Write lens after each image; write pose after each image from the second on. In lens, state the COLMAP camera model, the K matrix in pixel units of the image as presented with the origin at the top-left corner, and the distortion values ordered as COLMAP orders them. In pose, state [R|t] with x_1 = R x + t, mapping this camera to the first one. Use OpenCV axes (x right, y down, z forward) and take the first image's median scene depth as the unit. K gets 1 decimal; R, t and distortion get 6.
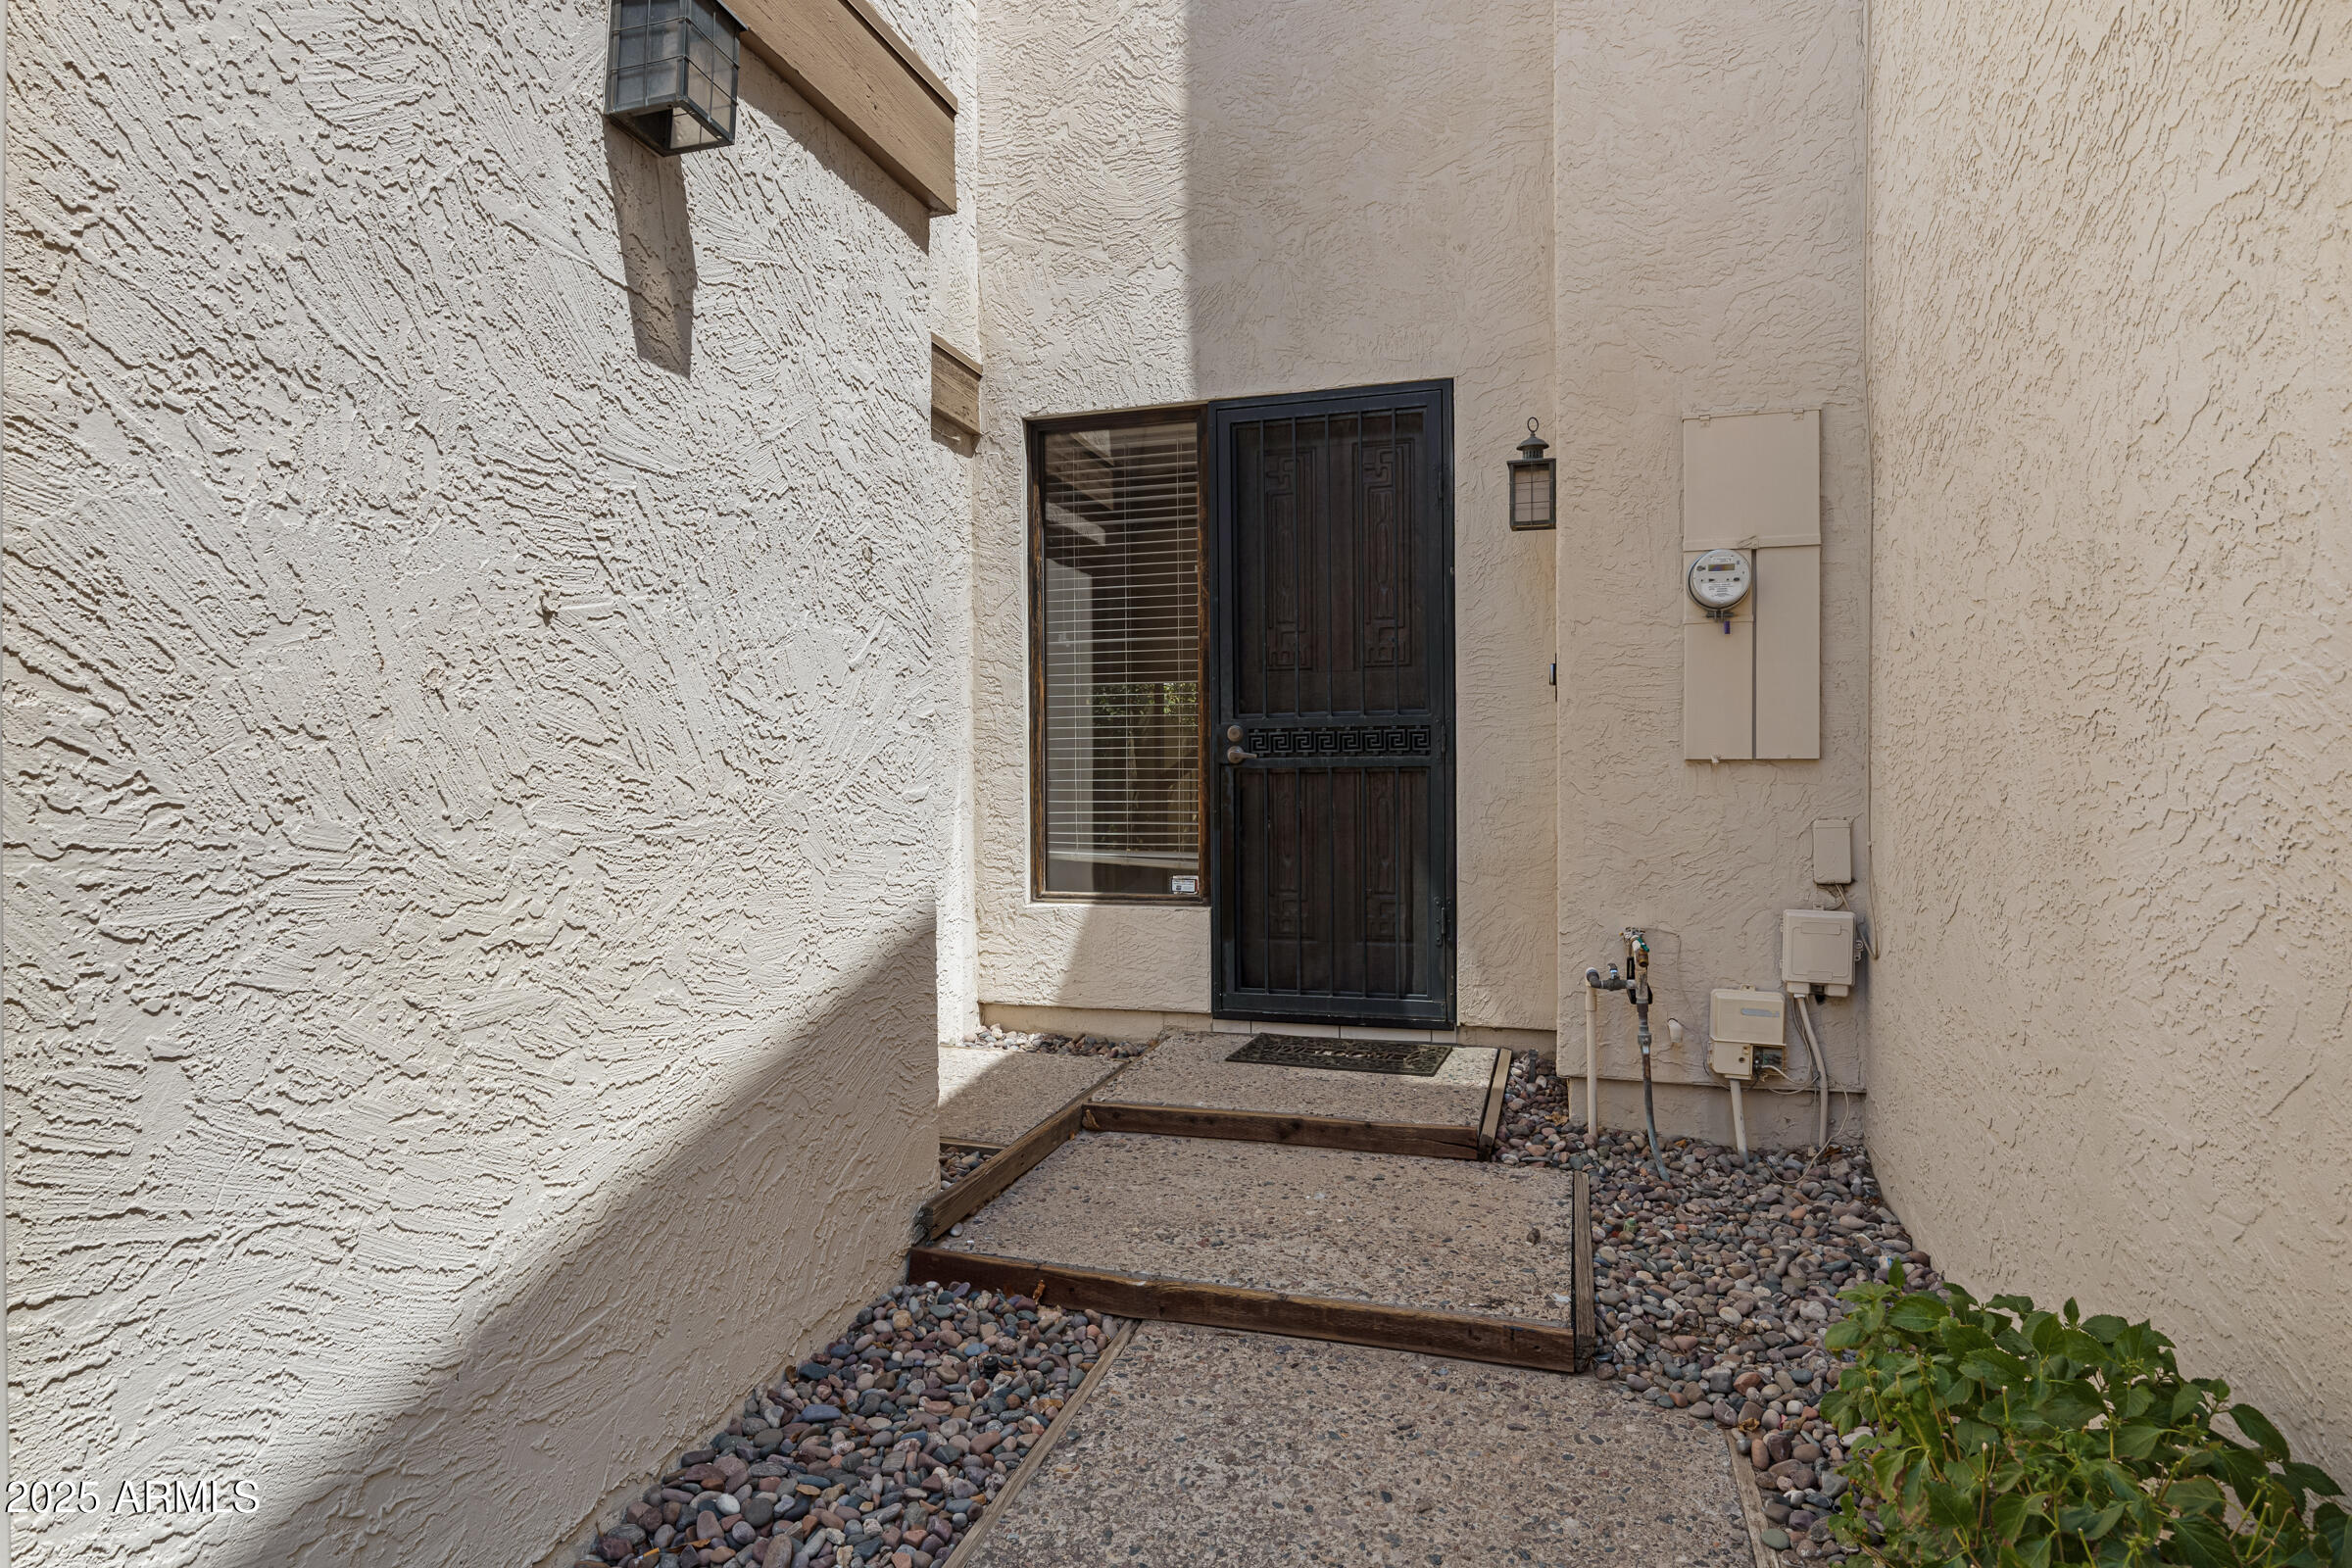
lens RADIAL K [[1305.9, 0, 1198.7], [0, 1305.9, 786.7], [0, 0, 1]] dist [0.021442, -0.002317]
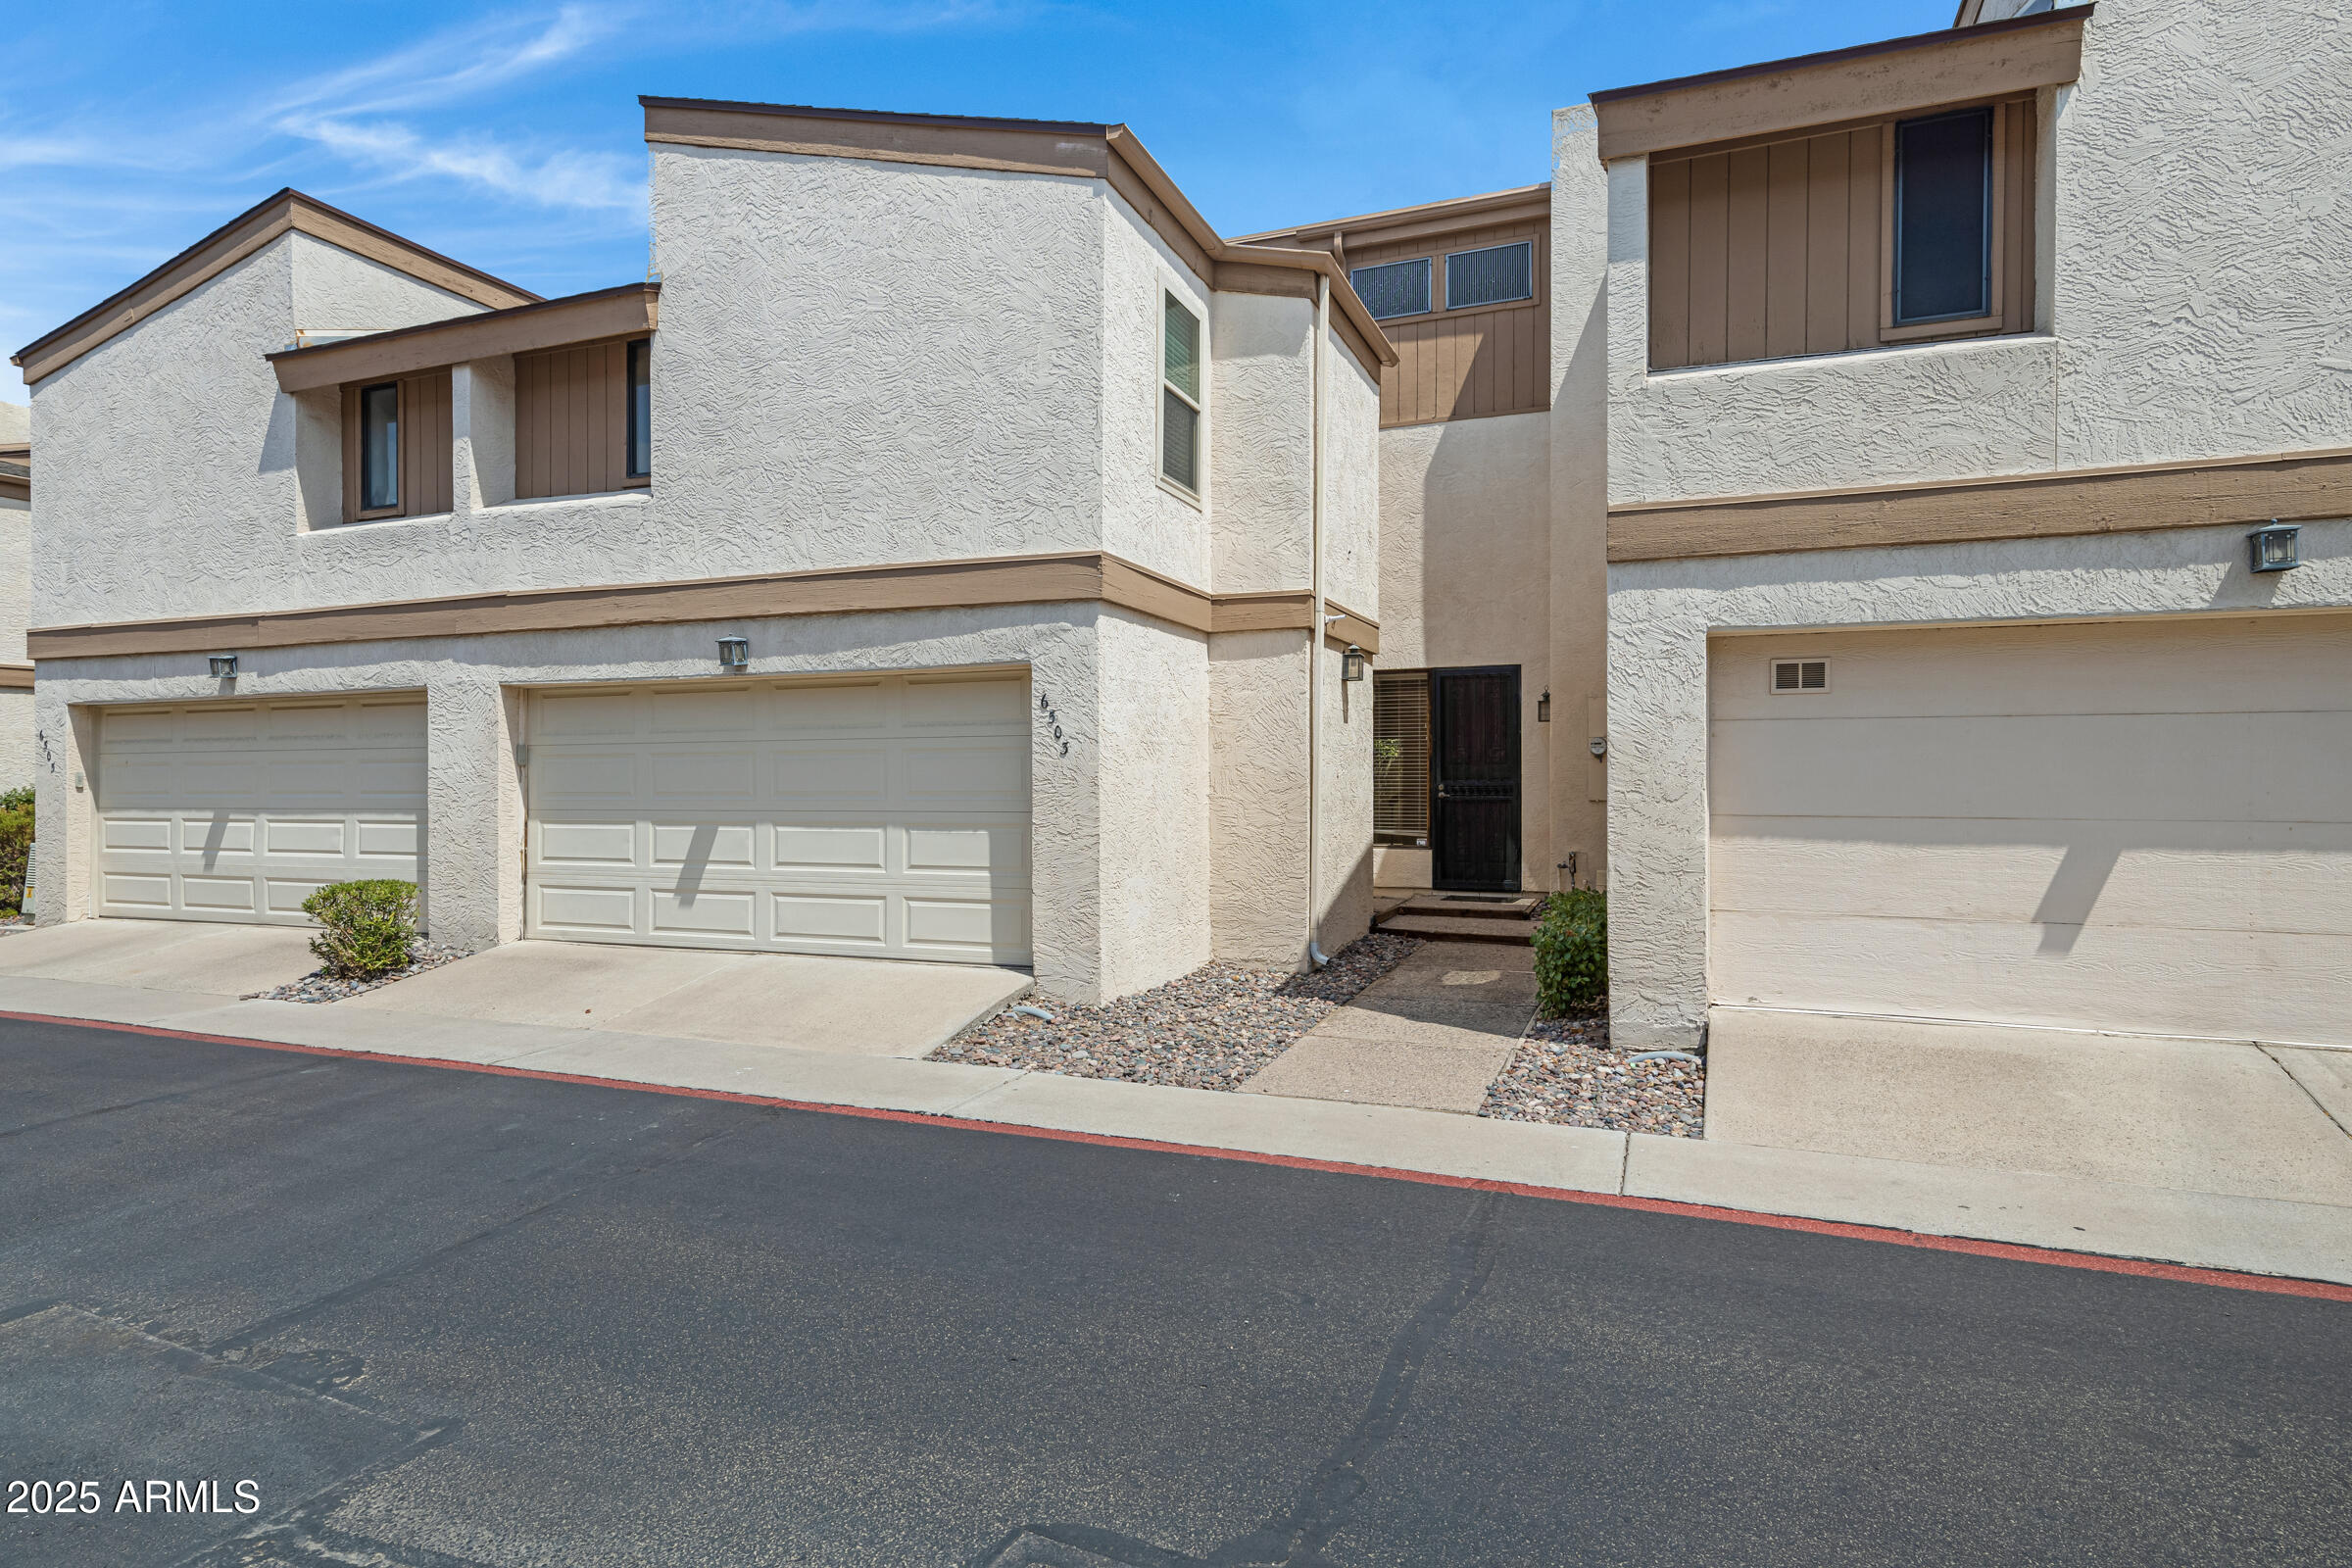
lens RADIAL K [[1305.9, 0, 1175.4], [0, 1305.9, 794.9], [0, 0, 1]] dist [0.021442, -0.002317]
pose [[0.994813, 0.004807, -0.101603, -0.264047], [-0.004813, 0.999988, 0.000189, -0.023556], [0.101602, 0.000301, 0.994825, -1.911483]]
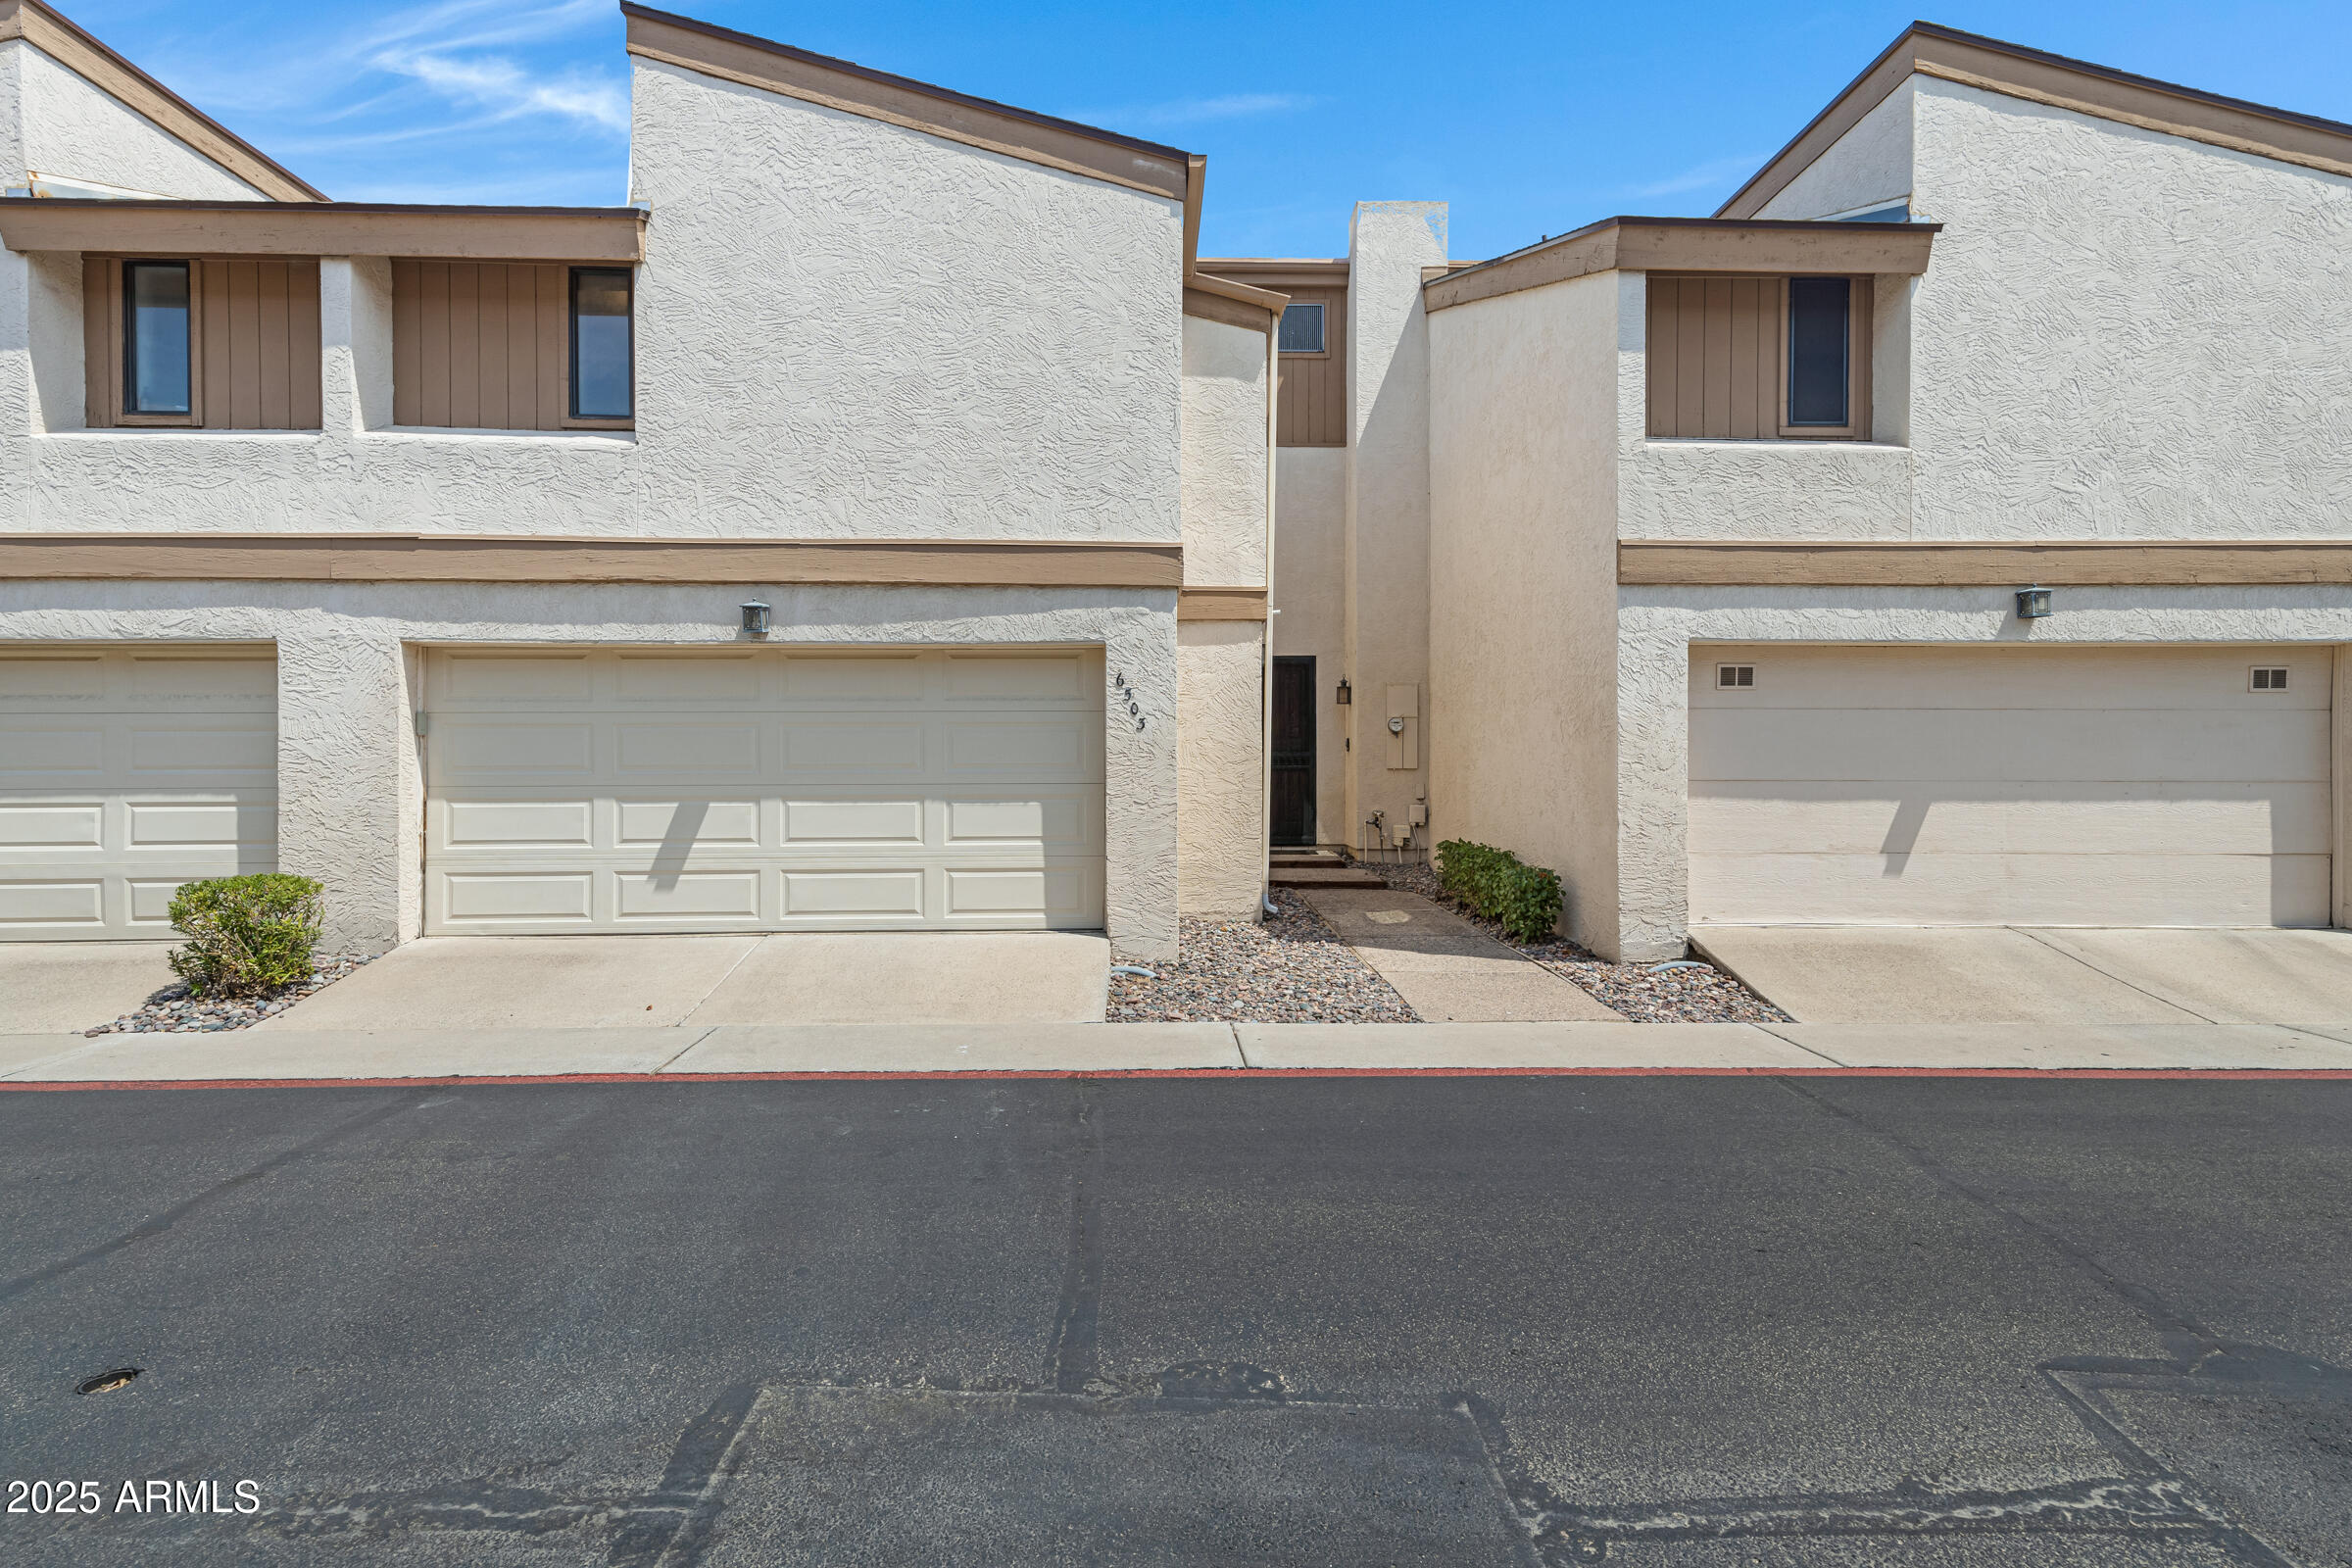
lens RADIAL K [[1171.6, 0, 1175.8], [0, 1171.6, 763.6], [0, 0, 1]] dist [0.028783, -0.003367]
pose [[0.949582, 0.001179, 0.313515, -1.115681], [-0.000903, 0.999999, -0.001027, -0.026120], [-0.313516, 0.000692, 0.949583, -1.799621]]
